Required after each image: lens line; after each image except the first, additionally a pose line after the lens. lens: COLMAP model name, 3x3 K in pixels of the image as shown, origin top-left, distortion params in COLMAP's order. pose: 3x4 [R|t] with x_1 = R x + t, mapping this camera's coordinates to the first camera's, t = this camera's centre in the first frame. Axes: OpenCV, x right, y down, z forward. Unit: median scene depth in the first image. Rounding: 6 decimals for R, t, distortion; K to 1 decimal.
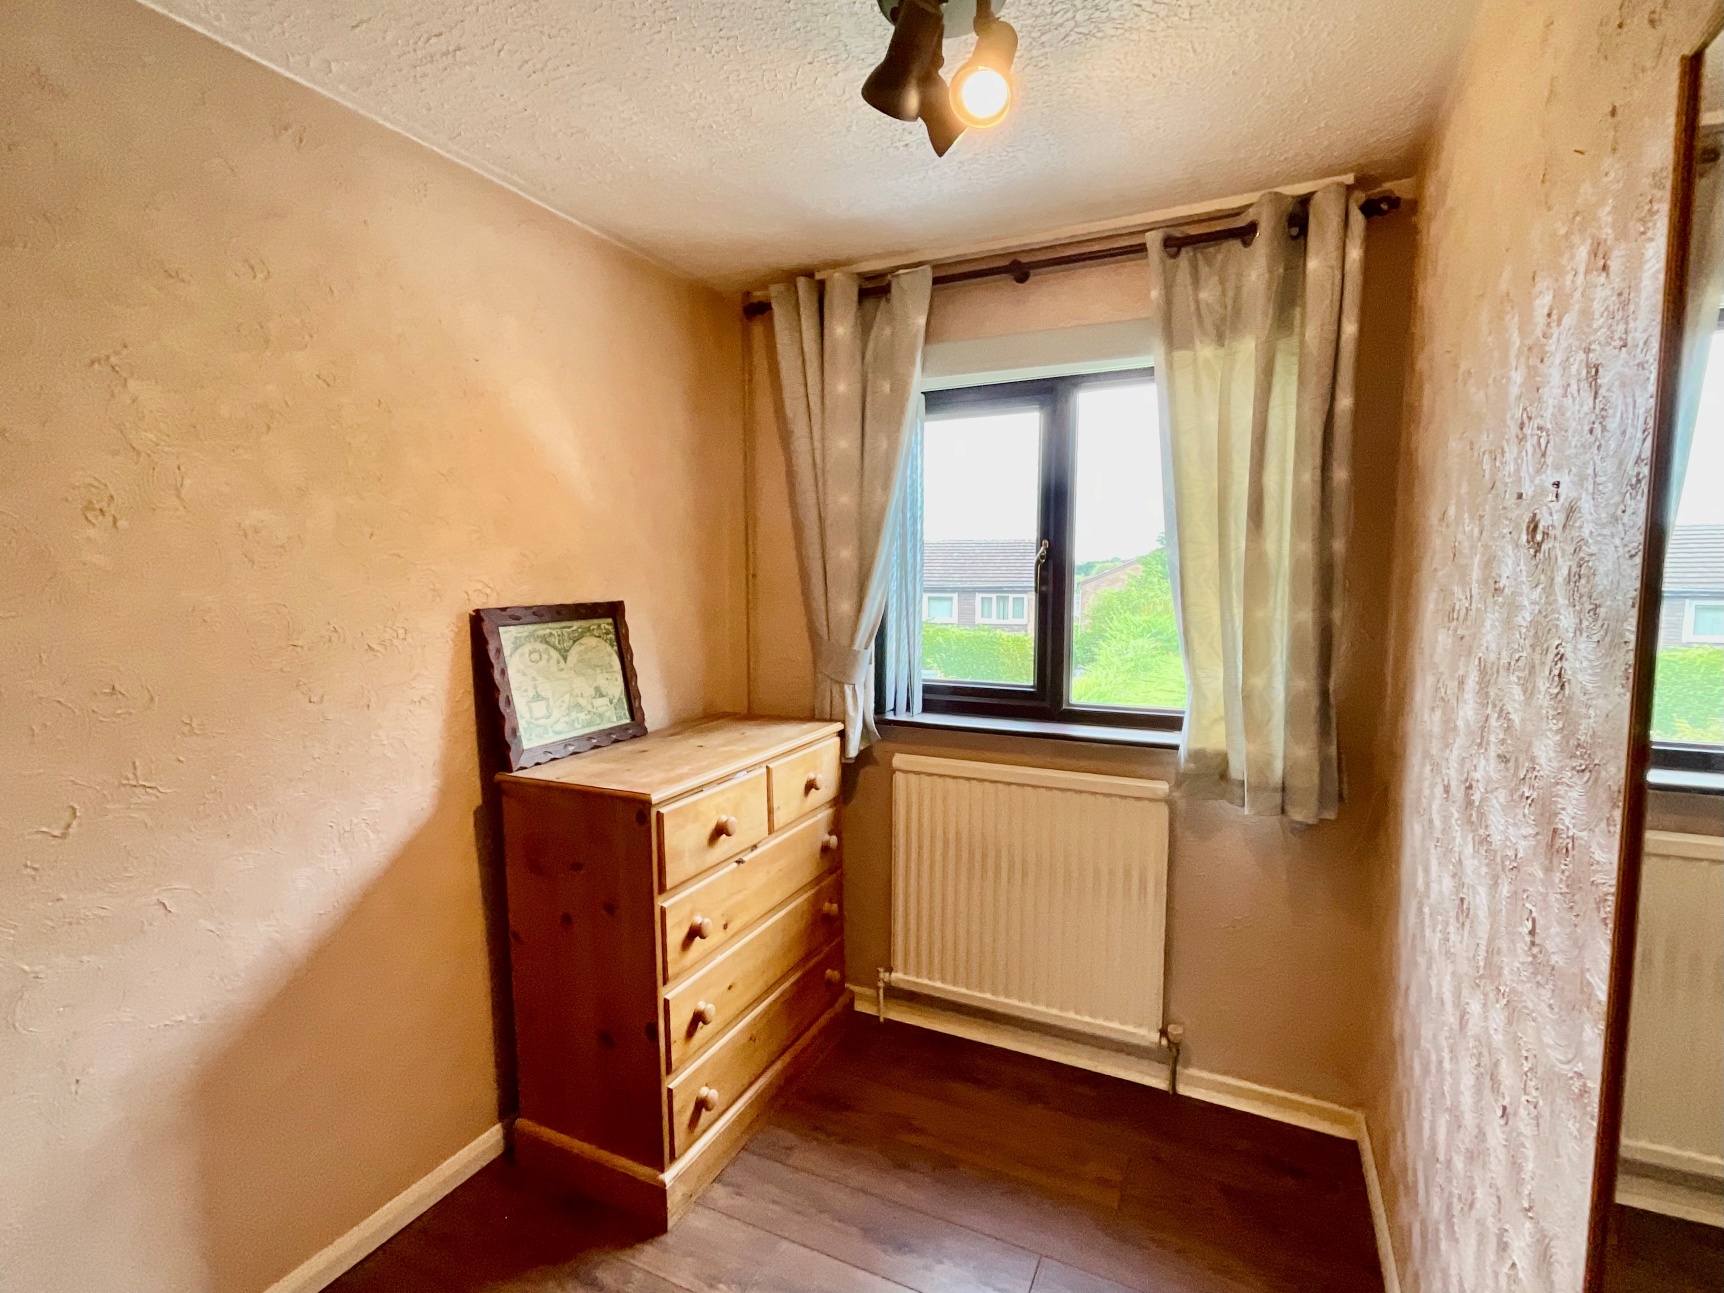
lens RADIAL K [[802.5, 0, 862.0], [0, 802.5, 646.5], [0, 0, 1]] dist [-0.001390, 0.000024]
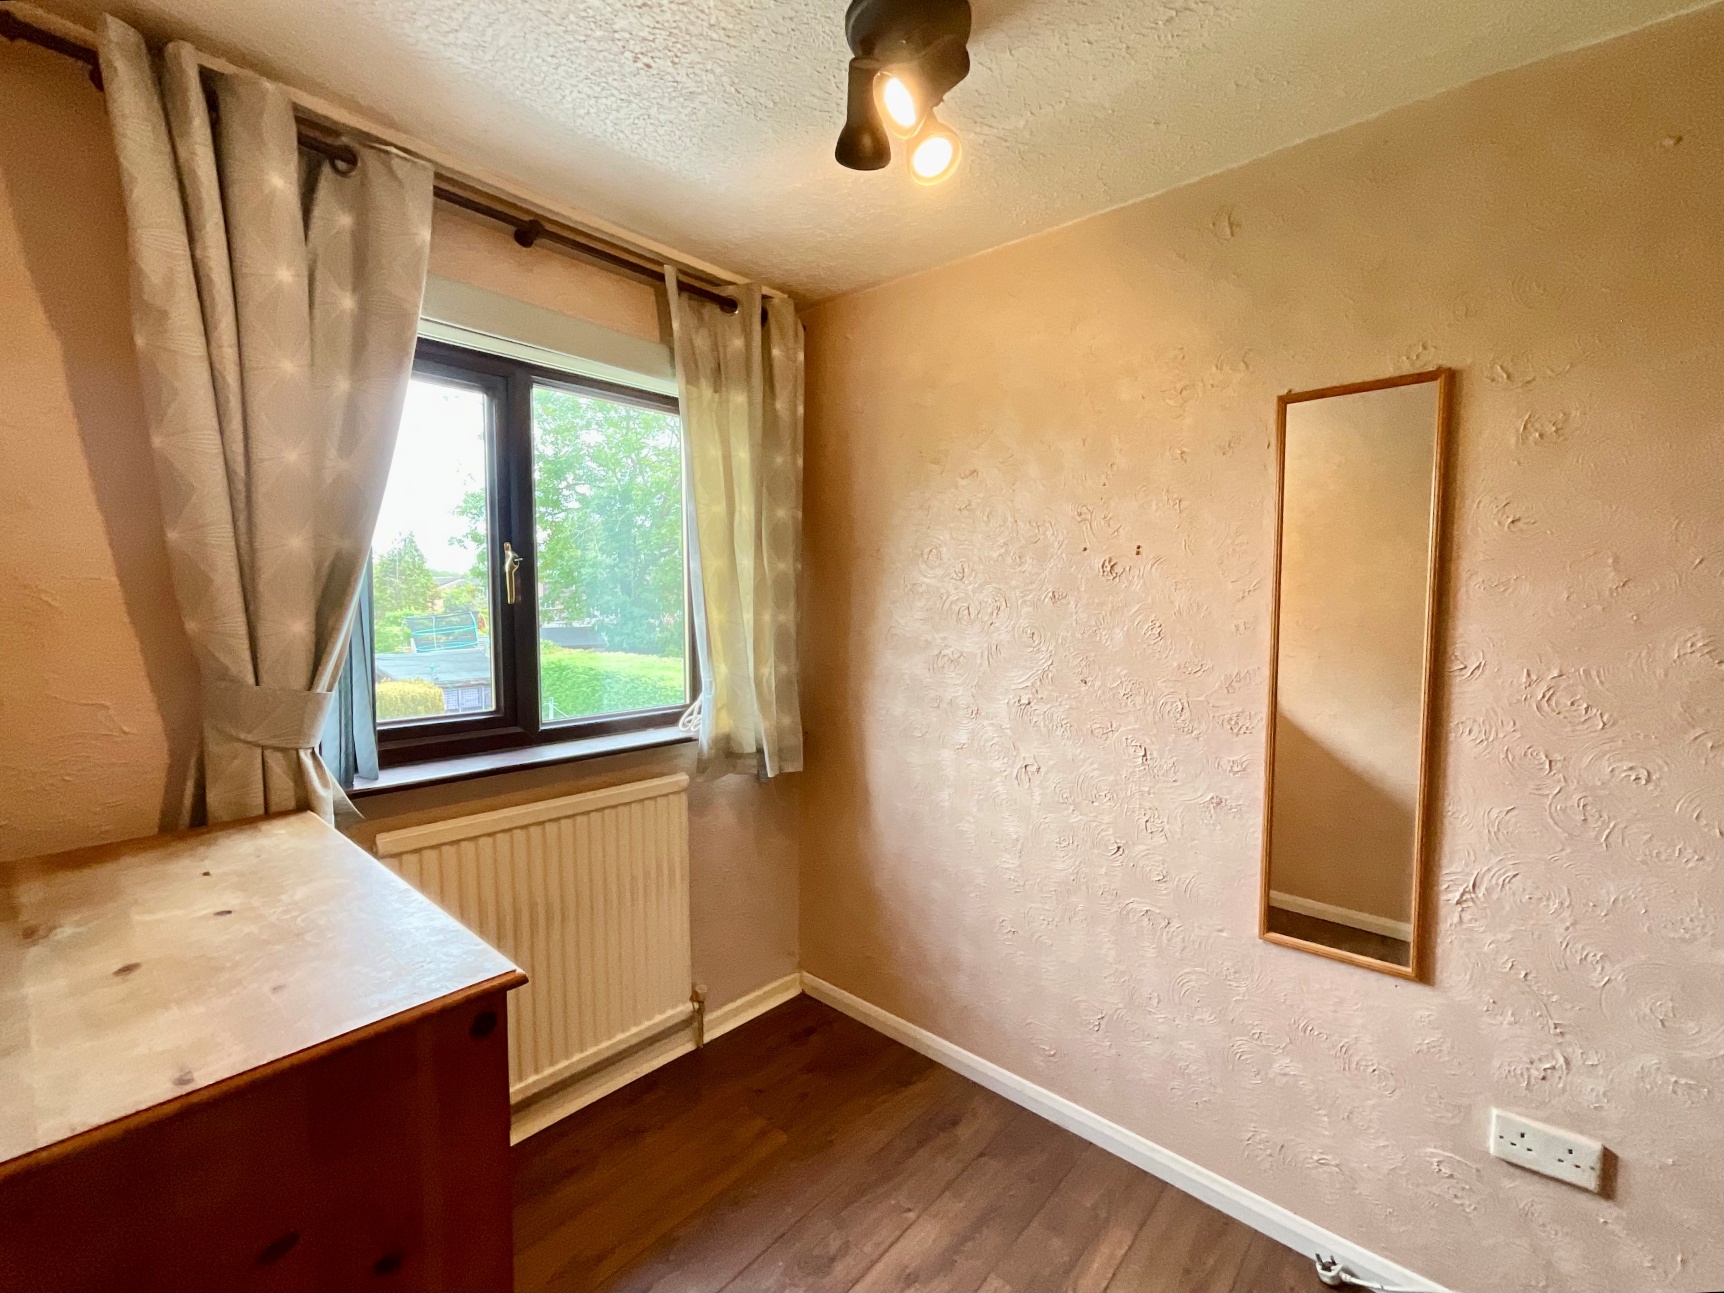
lens RADIAL K [[720.8, 0, 877.0], [0, 720.8, 642.6], [0, 0, 1]] dist [-0.001063, 0.000290]
pose [[0.295486, -0.061228, 0.953383, -0.472614], [0.072987, 0.996474, 0.041375, -0.030653], [-0.952555, 0.057359, 0.298913, 0.438175]]
